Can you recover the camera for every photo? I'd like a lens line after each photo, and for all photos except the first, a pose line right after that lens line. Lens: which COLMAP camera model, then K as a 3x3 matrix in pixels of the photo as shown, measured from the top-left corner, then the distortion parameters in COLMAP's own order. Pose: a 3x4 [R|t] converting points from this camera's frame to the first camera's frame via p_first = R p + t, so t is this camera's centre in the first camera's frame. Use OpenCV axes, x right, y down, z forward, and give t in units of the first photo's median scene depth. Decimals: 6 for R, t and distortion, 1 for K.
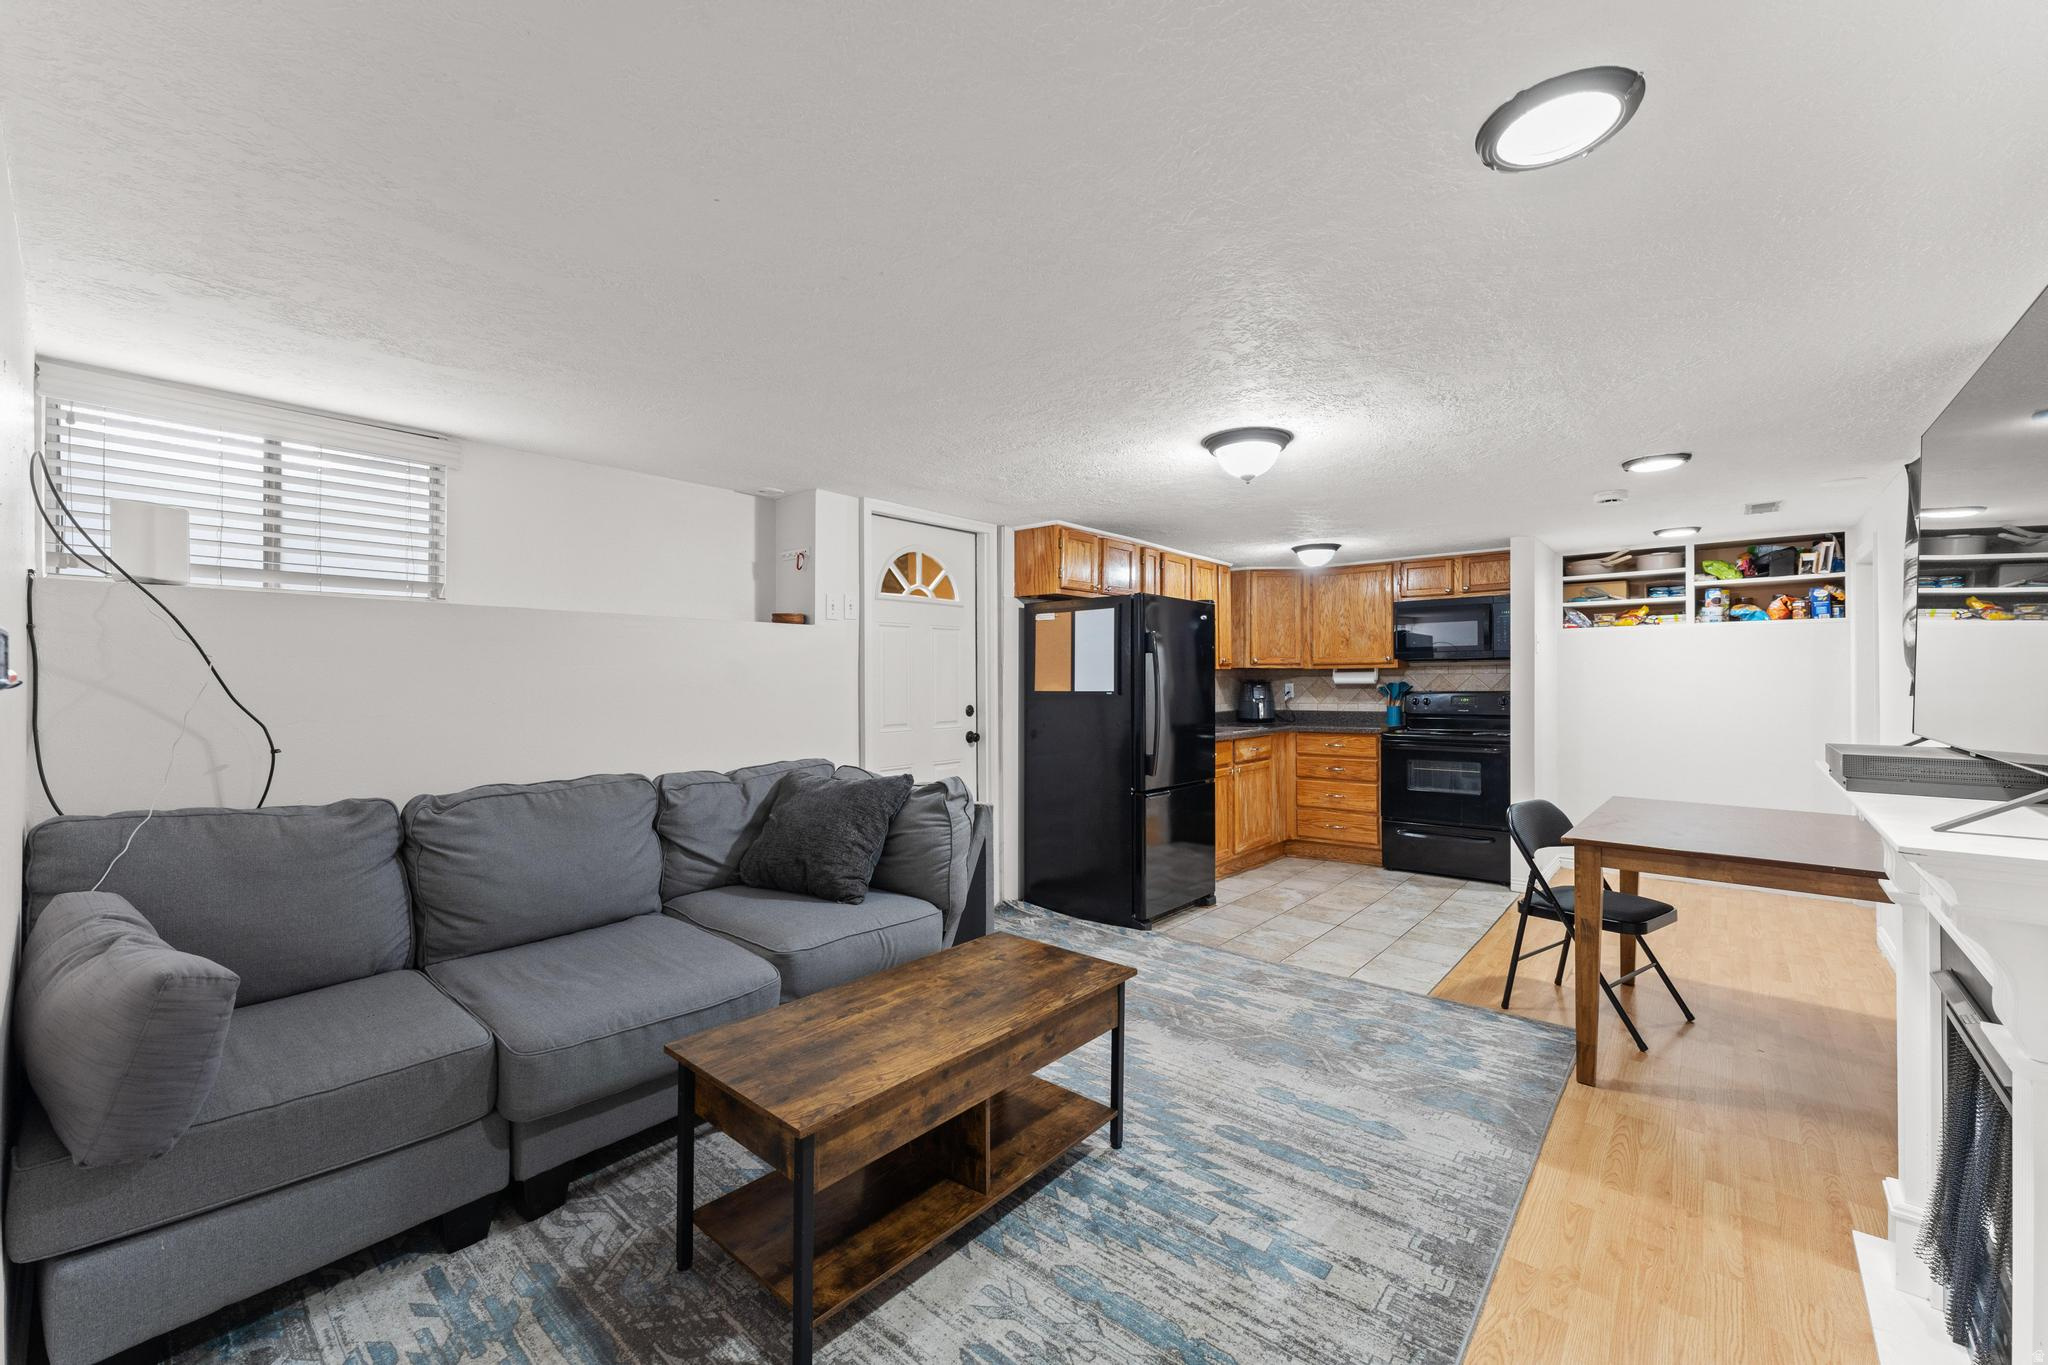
lens RADIAL K [[791.2, 0, 1023.6], [0, 791.2, 674.5], [0, 0, 1]] dist [-0.000447, 0.000001]
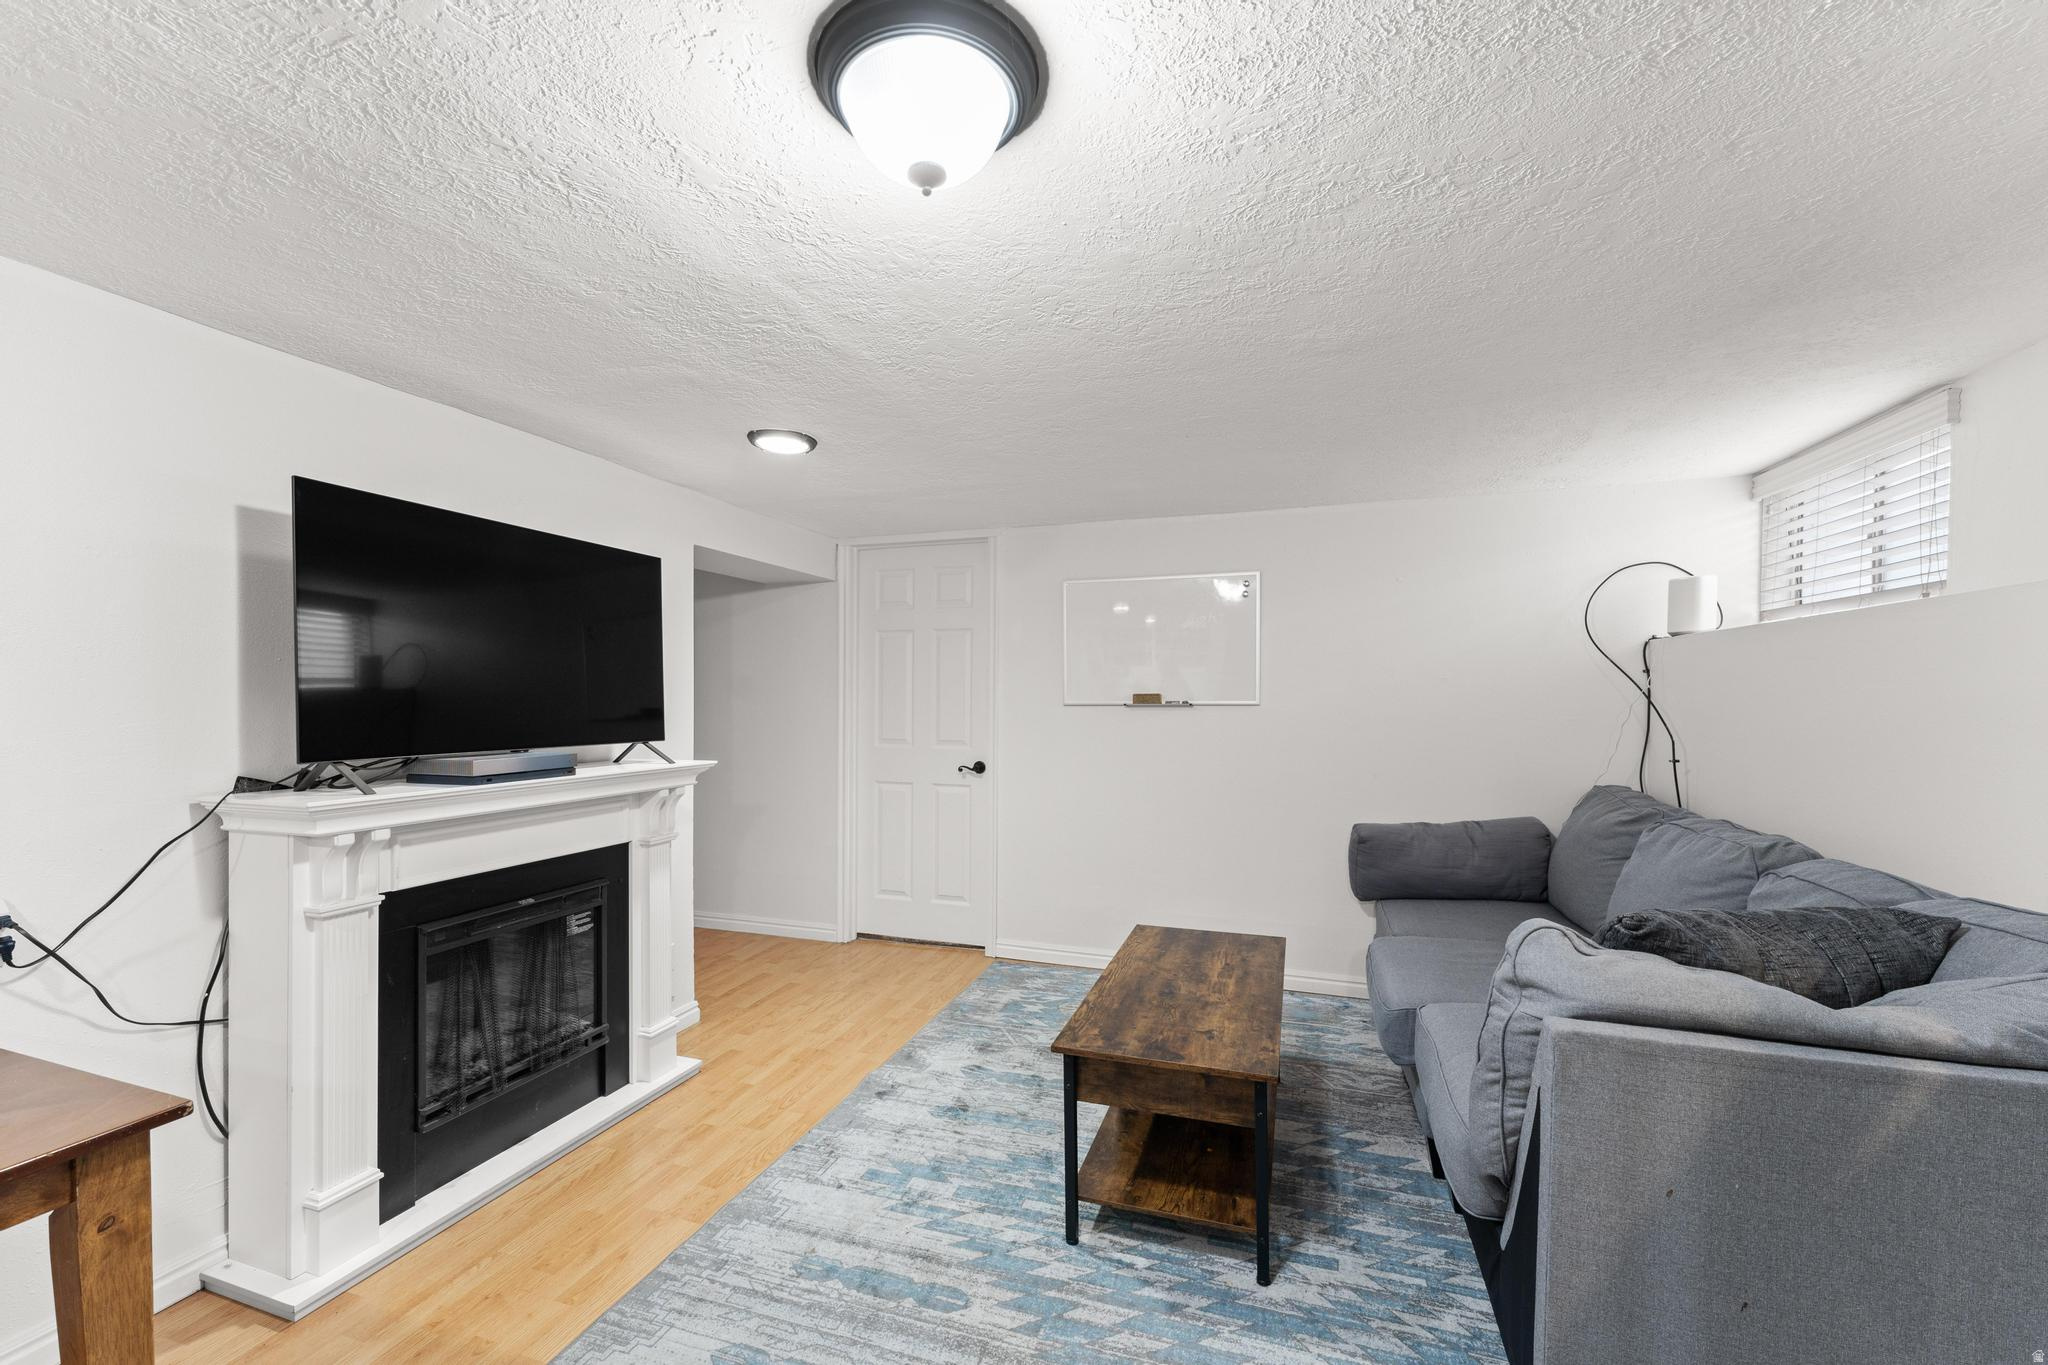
lens RADIAL K [[818.2, 0, 1024.1], [0, 818.2, 706.7], [0, 0, 1]] dist [-0.000446, -0.000029]
pose [[-0.921394, 0.006055, -0.388582, 0.230212], [0.005061, 0.999981, 0.003582, 0.000481], [0.388596, 0.001334, -0.921407, 0.809638]]
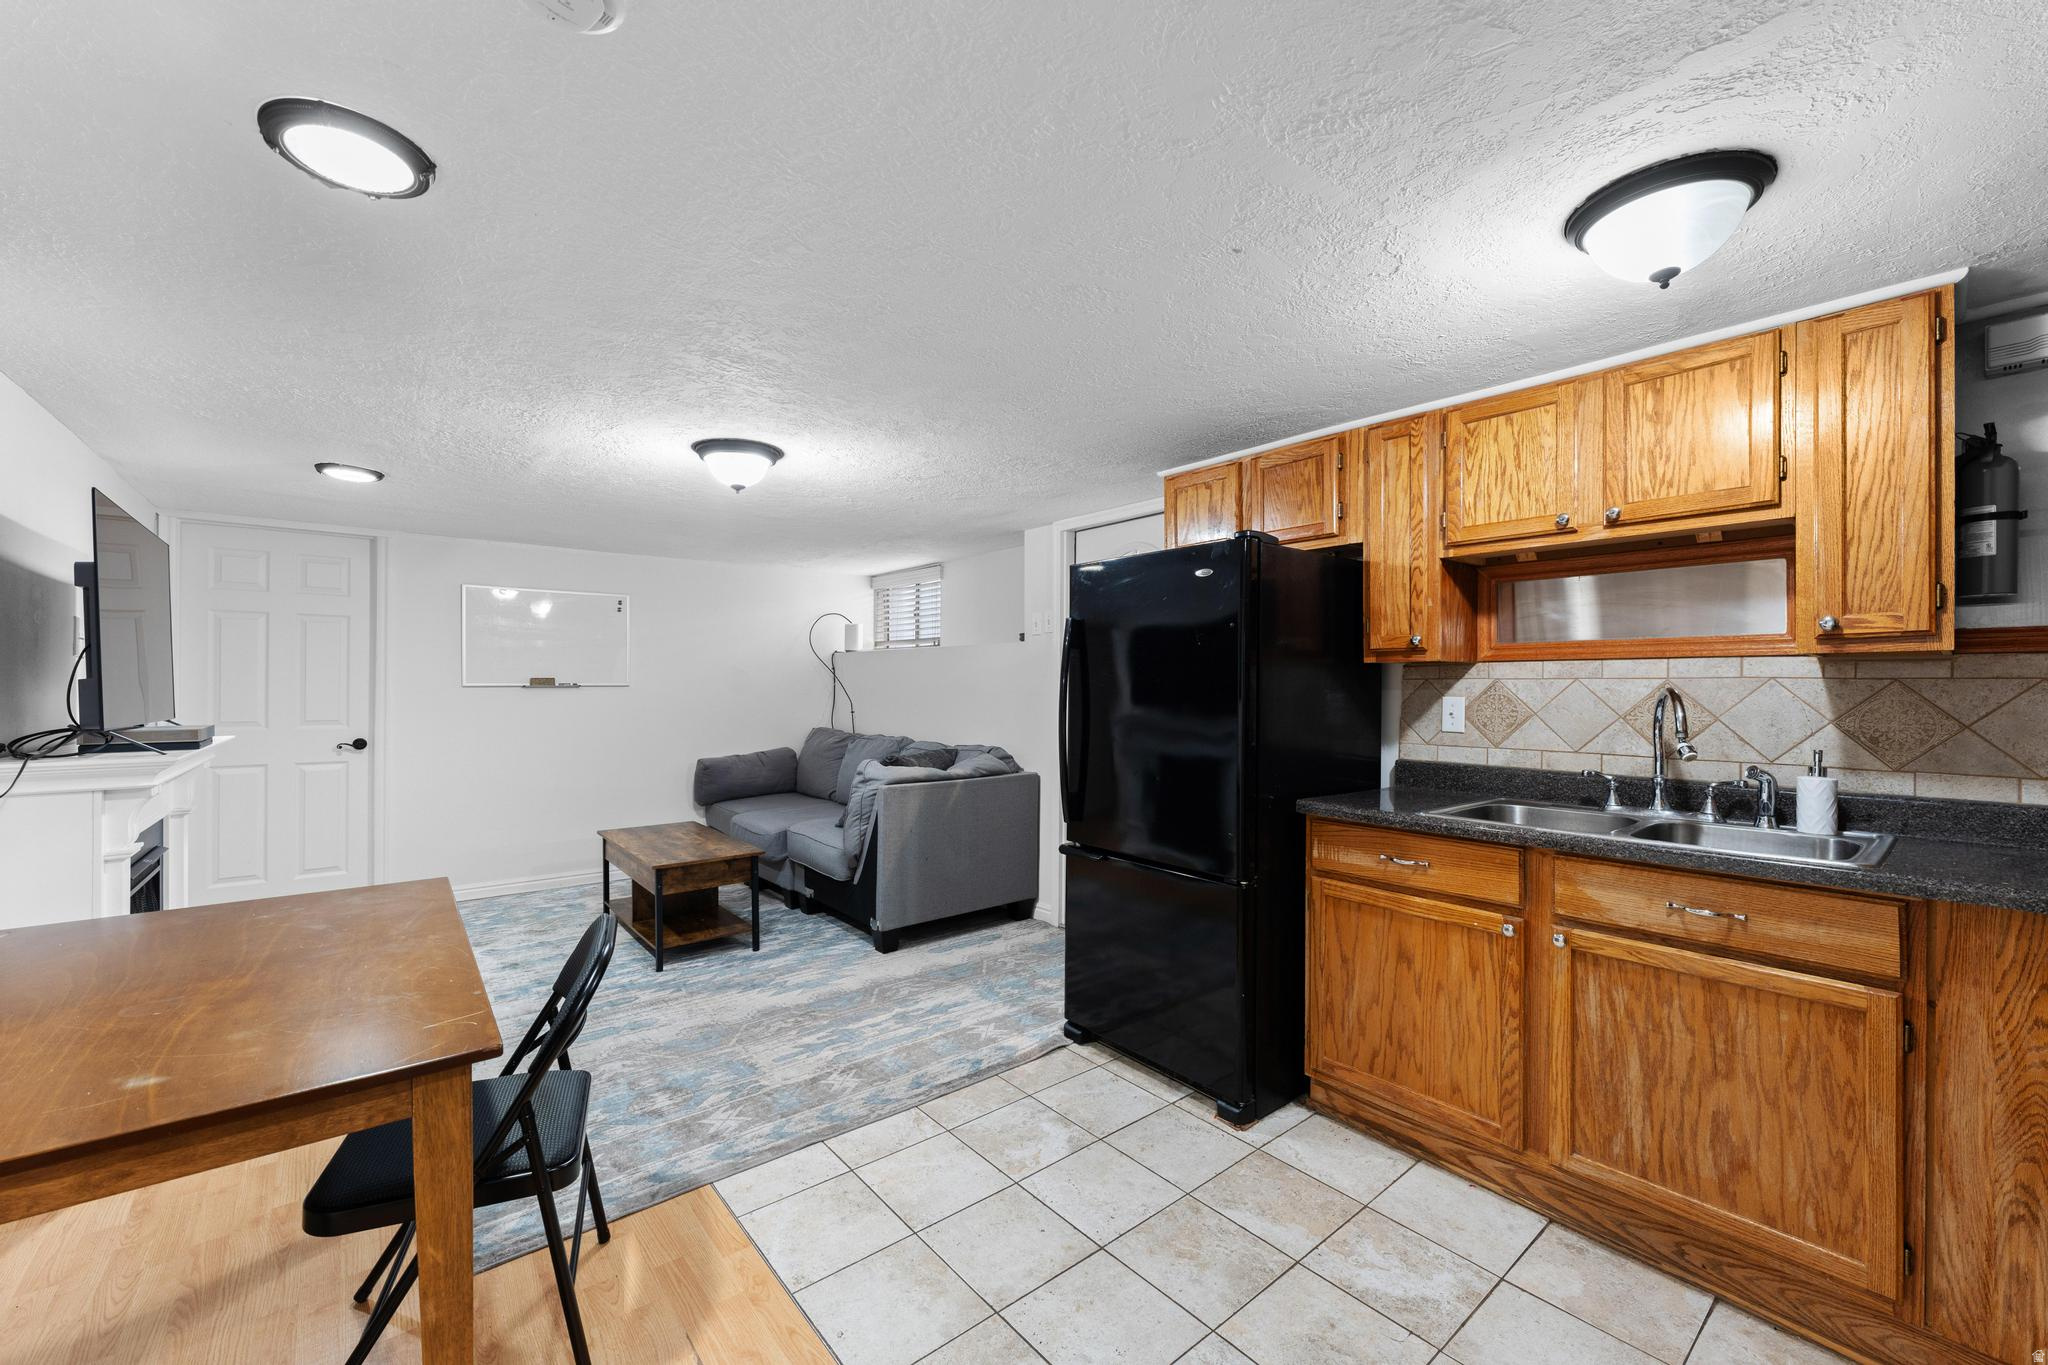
lens RADIAL K [[814.1, 0, 1024.0], [0, 814.1, 682.5], [0, 0, 1]] dist [-0.000169, 0.000139]
pose [[-0.157171, -0.001197, -0.987571, 0.742454], [0.006561, 0.999976, -0.002256, 0.003730], [0.987550, -0.006834, -0.157159, 0.898906]]
